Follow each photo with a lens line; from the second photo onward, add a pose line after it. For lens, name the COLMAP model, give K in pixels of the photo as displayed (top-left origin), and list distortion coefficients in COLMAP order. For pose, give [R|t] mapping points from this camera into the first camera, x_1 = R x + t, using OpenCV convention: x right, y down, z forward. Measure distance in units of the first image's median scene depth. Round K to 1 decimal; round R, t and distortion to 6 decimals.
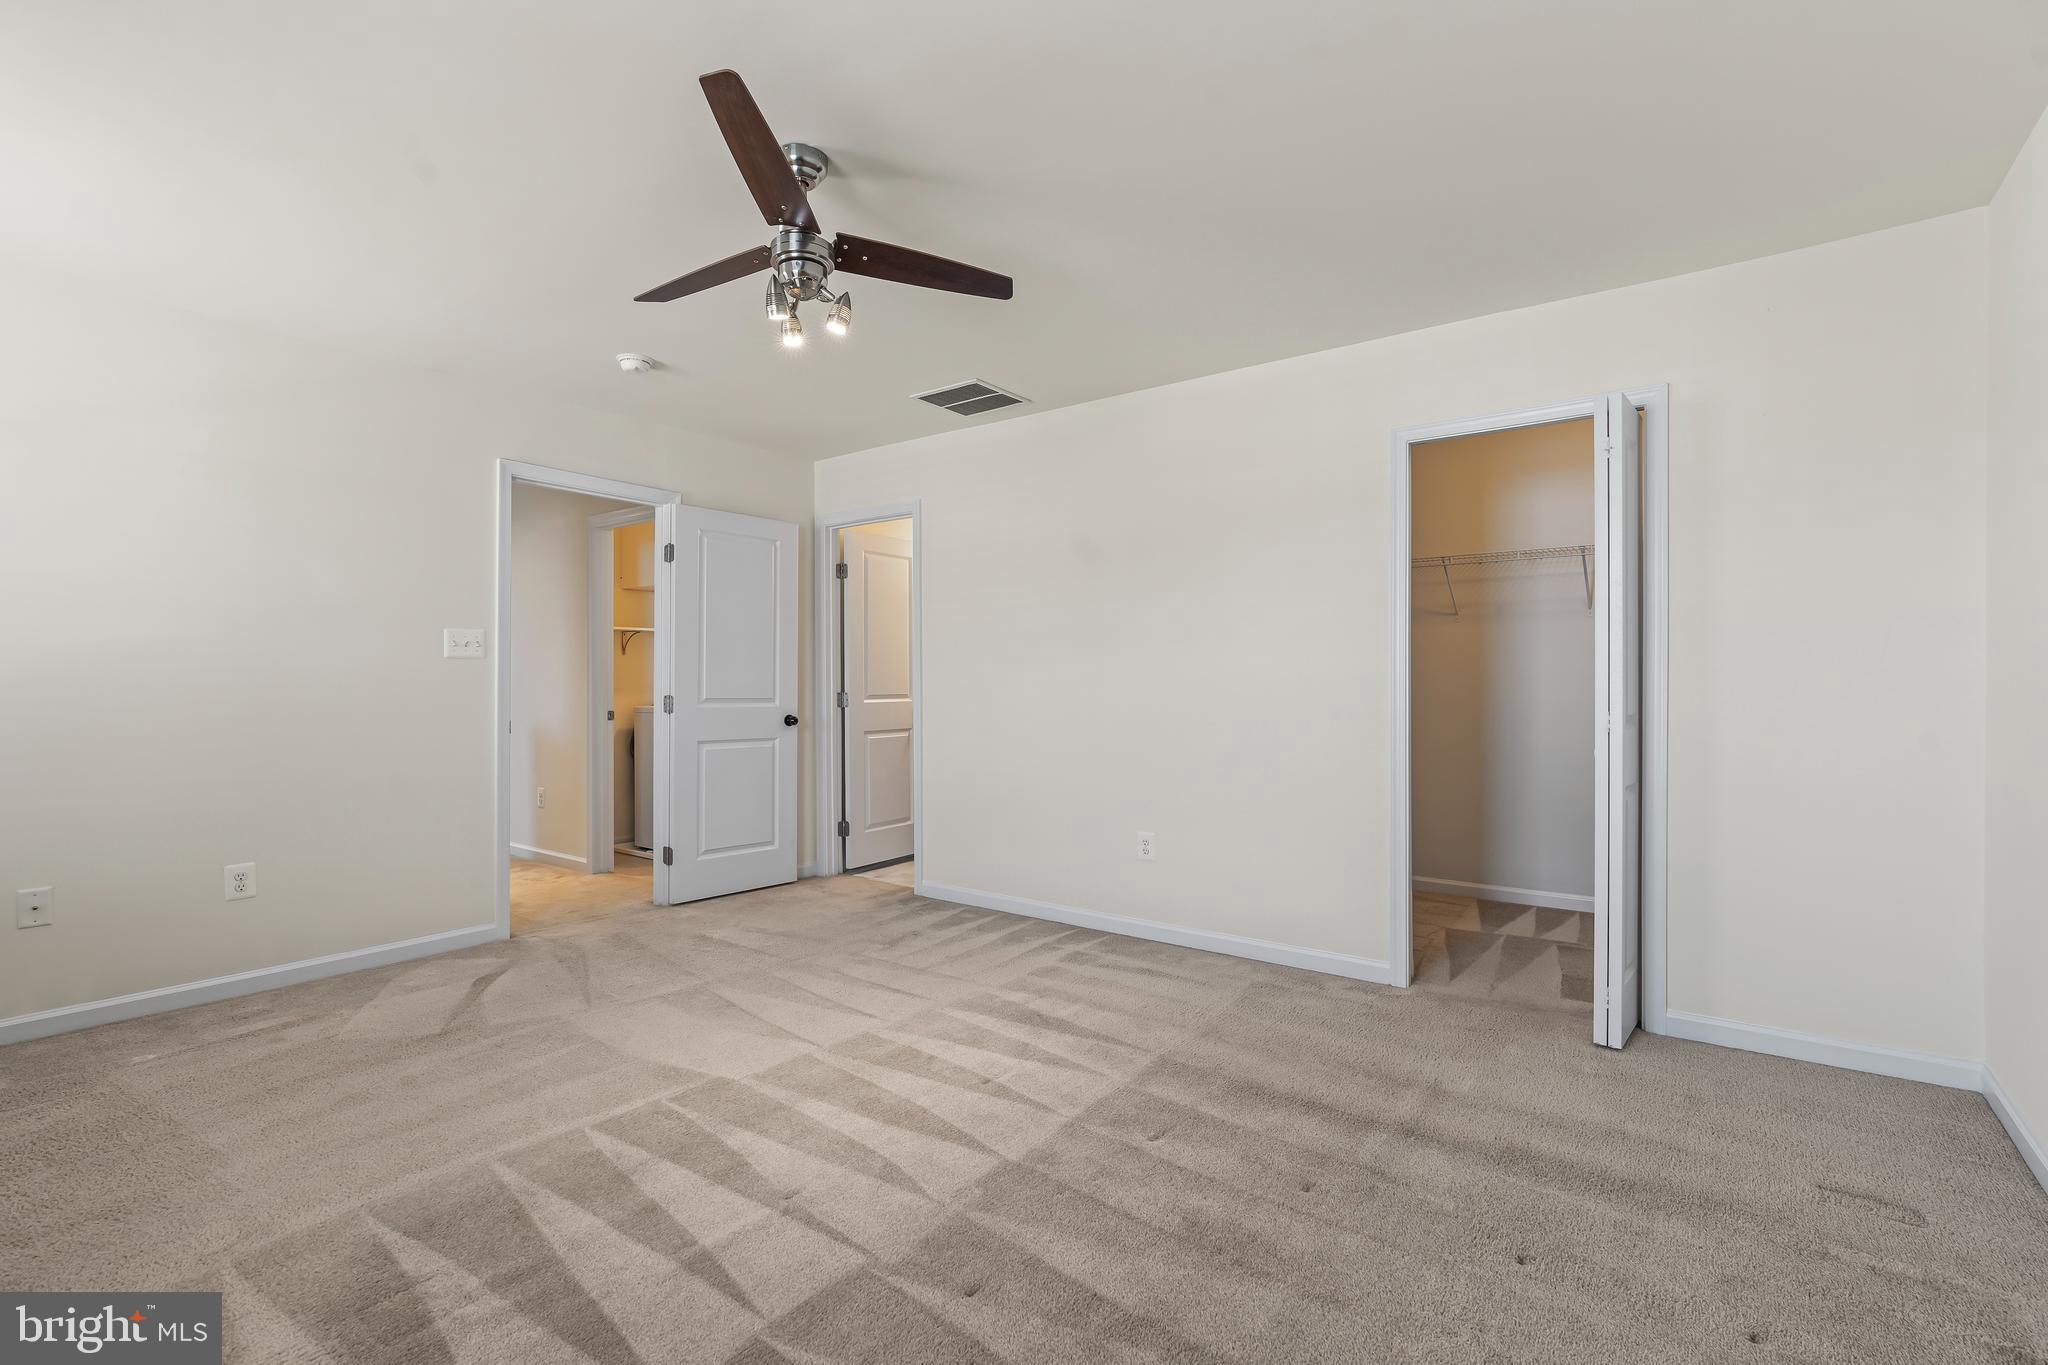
lens RADIAL K [[932.1, 0, 1026.9], [0, 932.1, 689.4], [0, 0, 1]] dist [-0.005702, 0.002105]
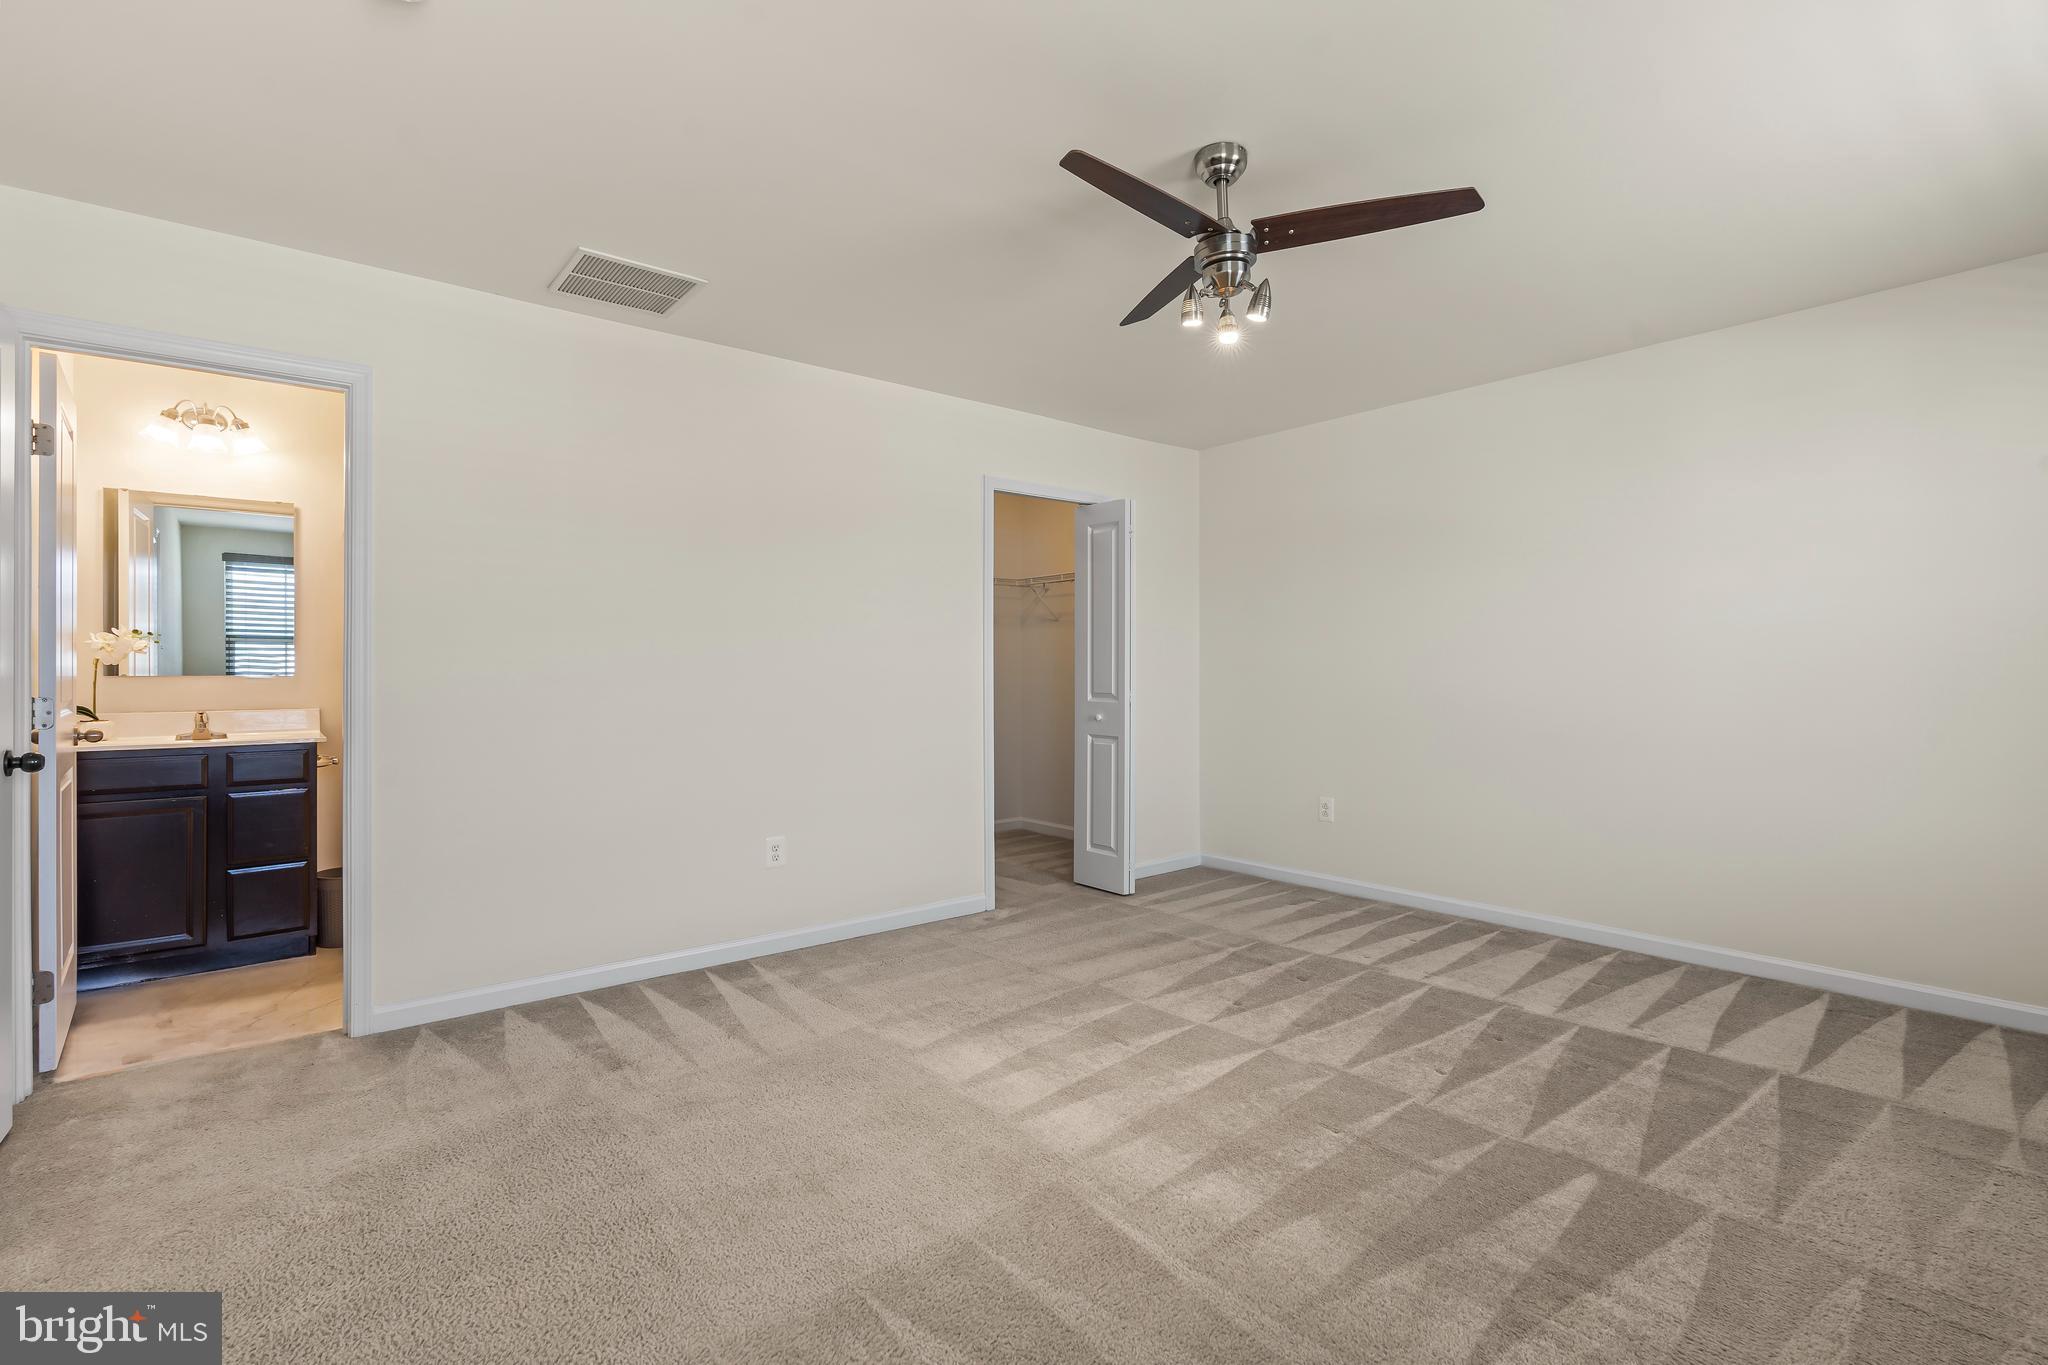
lens RADIAL K [[947.2, 0, 1015.0], [0, 947.2, 673.6], [0, 0, 1]] dist [-0.002814, 0.000288]
pose [[0.247308, -0.004650, 0.968926, -0.894070], [0.010609, 0.999942, 0.002091, -0.009338], [-0.968879, 0.009762, 0.247343, 0.668411]]
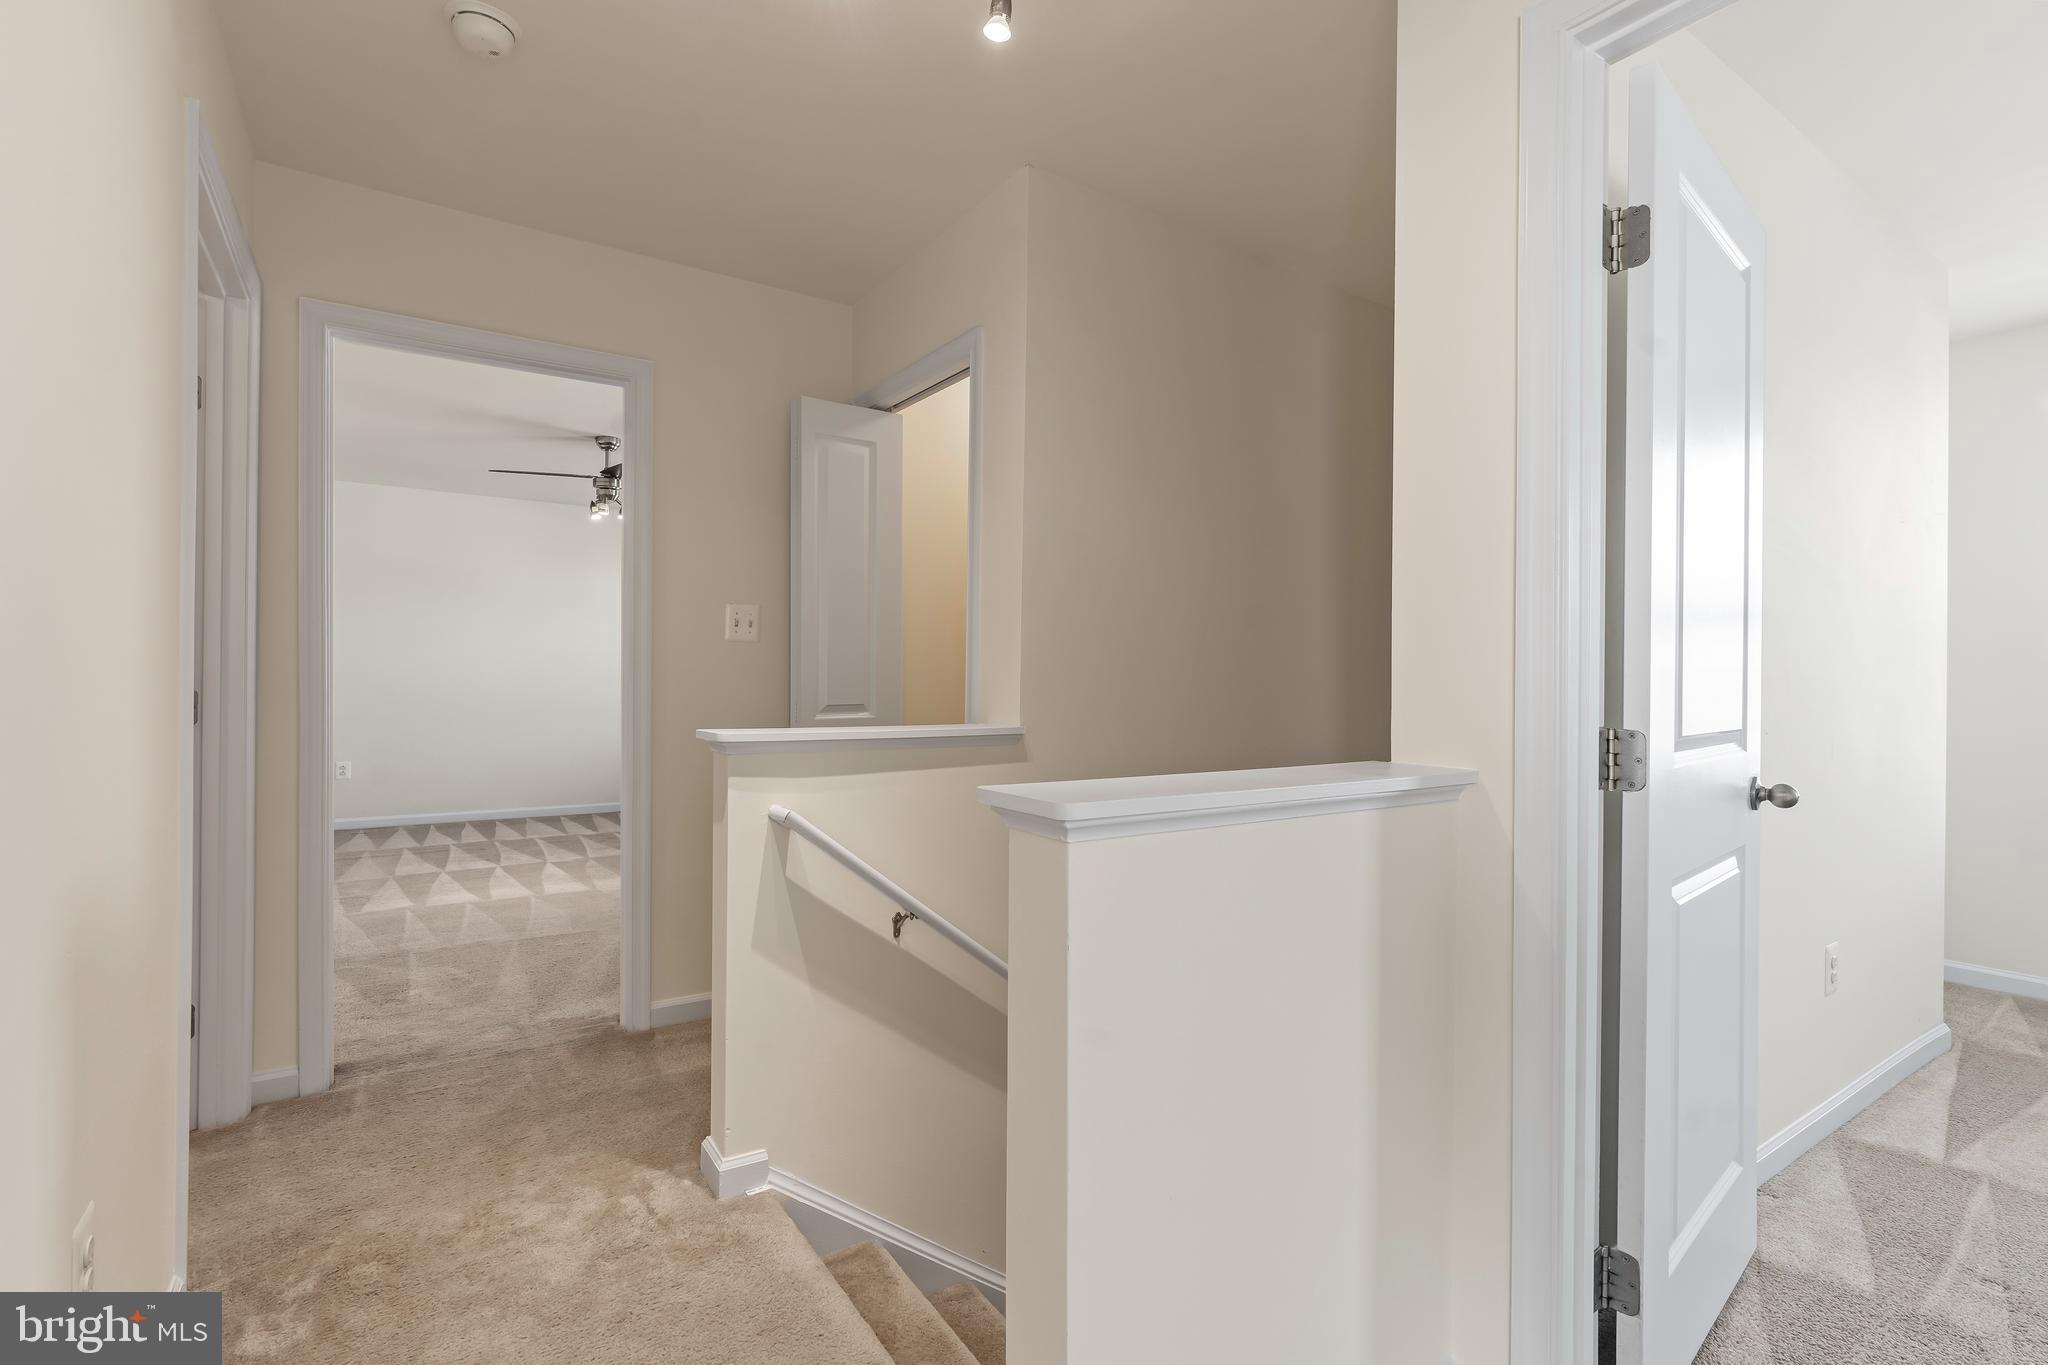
lens RADIAL K [[947.2, 0, 1015.0], [0, 947.2, 673.6], [0, 0, 1]] dist [-0.002814, 0.000288]
pose [[-0.943202, -0.009548, 0.332082, -1.337104], [-0.009081, 0.999954, 0.002958, -0.012728], [-0.332095, -0.000225, -0.943246, 1.946889]]
